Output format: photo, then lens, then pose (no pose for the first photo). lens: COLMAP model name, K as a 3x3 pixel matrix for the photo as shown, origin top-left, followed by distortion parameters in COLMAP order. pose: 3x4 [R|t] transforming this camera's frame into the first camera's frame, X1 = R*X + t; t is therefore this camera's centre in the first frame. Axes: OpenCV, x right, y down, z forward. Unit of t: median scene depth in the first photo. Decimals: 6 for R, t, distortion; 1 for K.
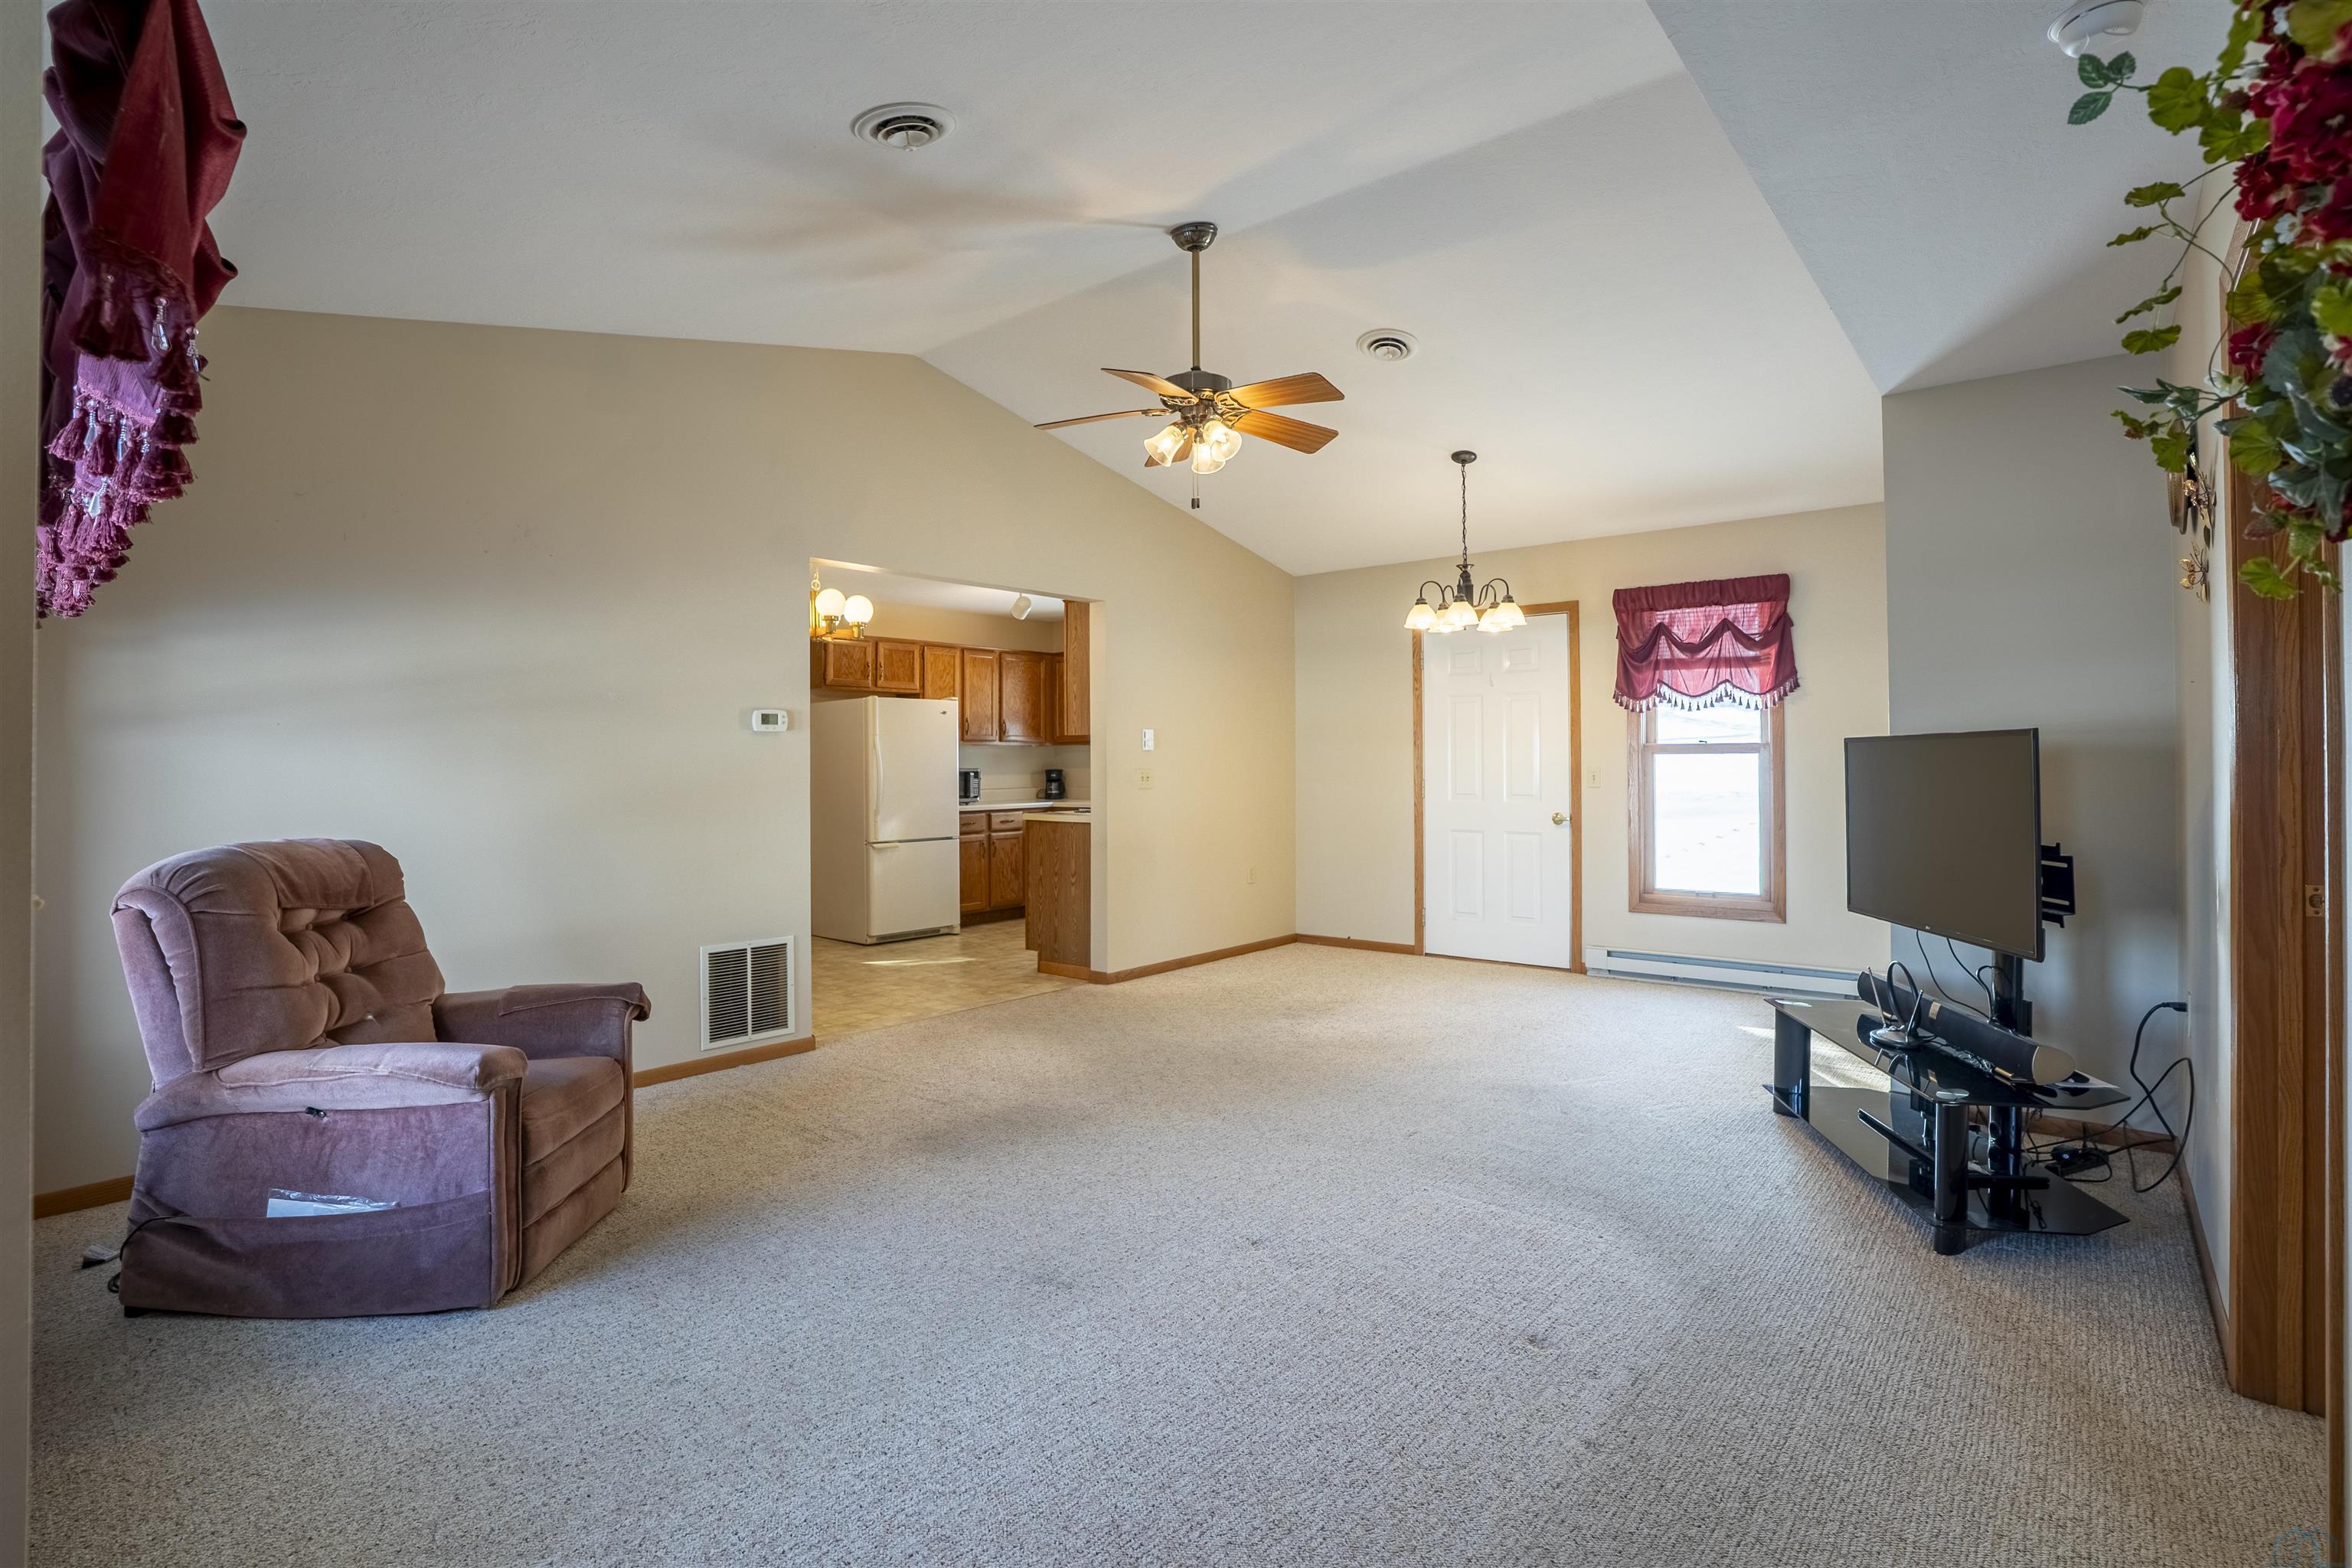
lens RADIAL K [[1117.5, 0, 1183.2], [0, 1117.5, 758.5], [0, 0, 1]] dist [-0.036135, 0.001122]
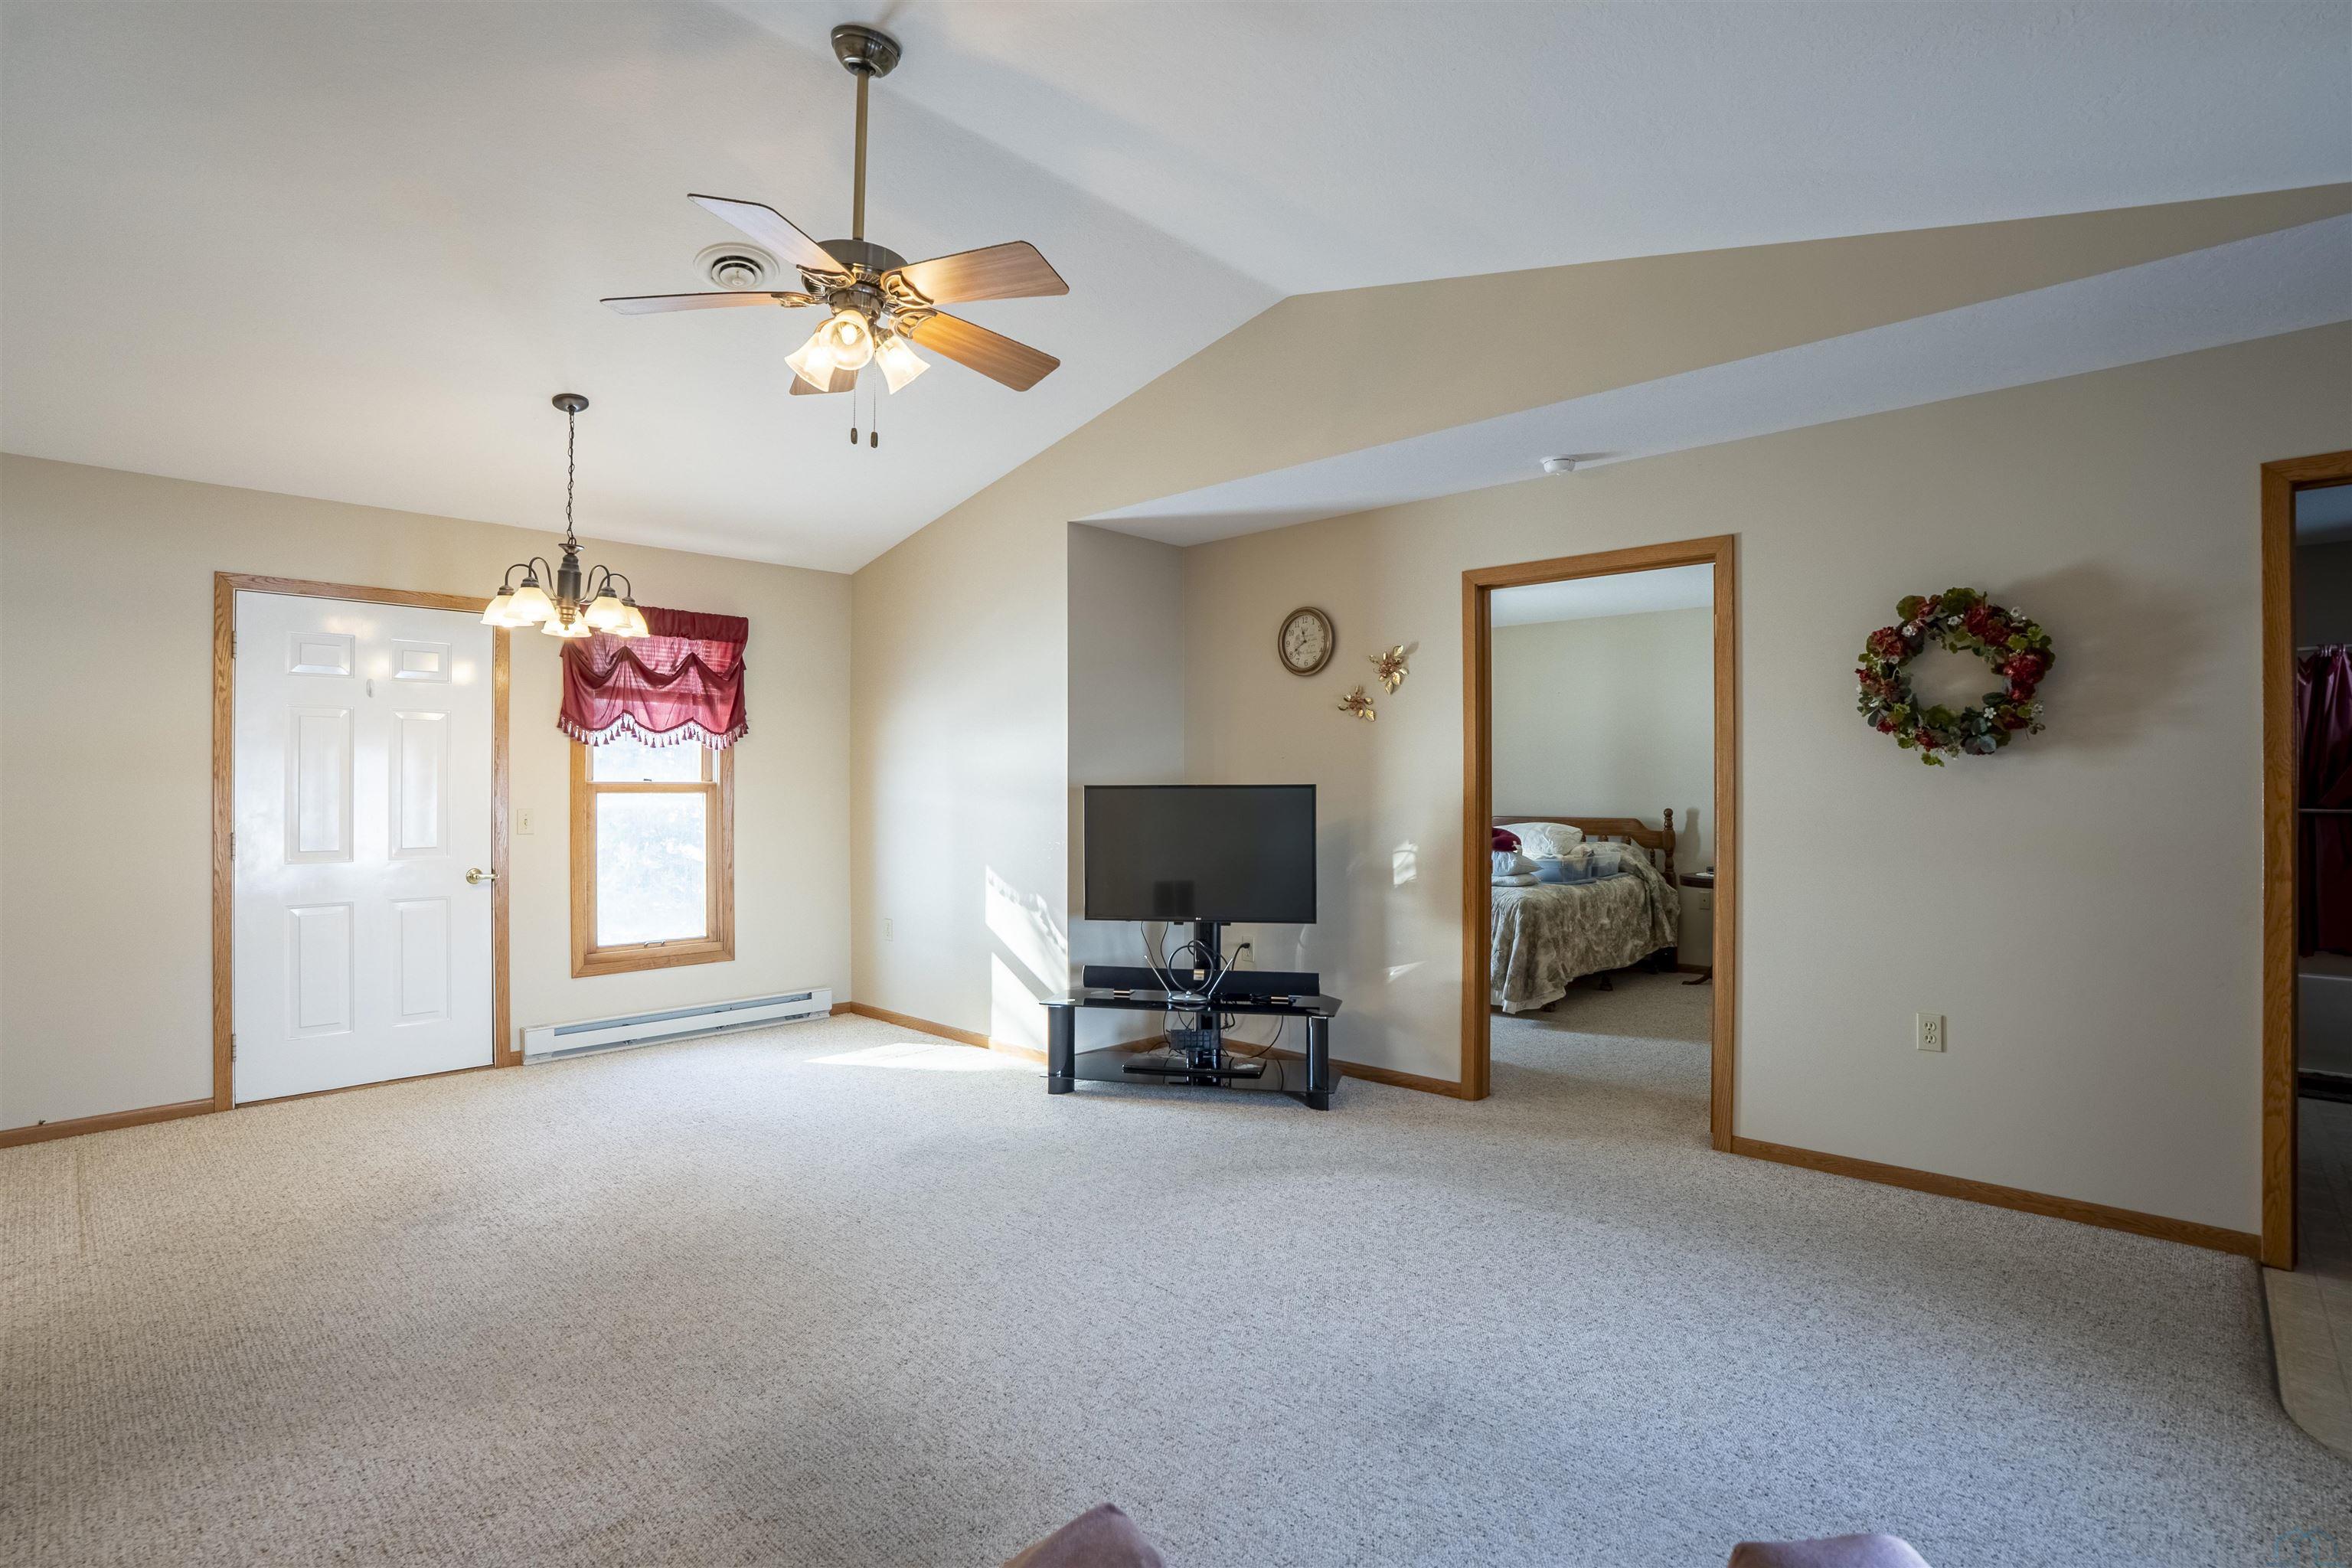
lens RADIAL K [[1117.5, 0, 1183.8], [0, 1117.5, 794.8], [0, 0, 1]] dist [-0.036135, 0.001122]
pose [[0.057883, -0.003012, 0.998319, -0.442815], [-0.003925, 0.999987, 0.003245, -0.008154], [-0.998316, -0.004106, 0.057871, 0.509646]]
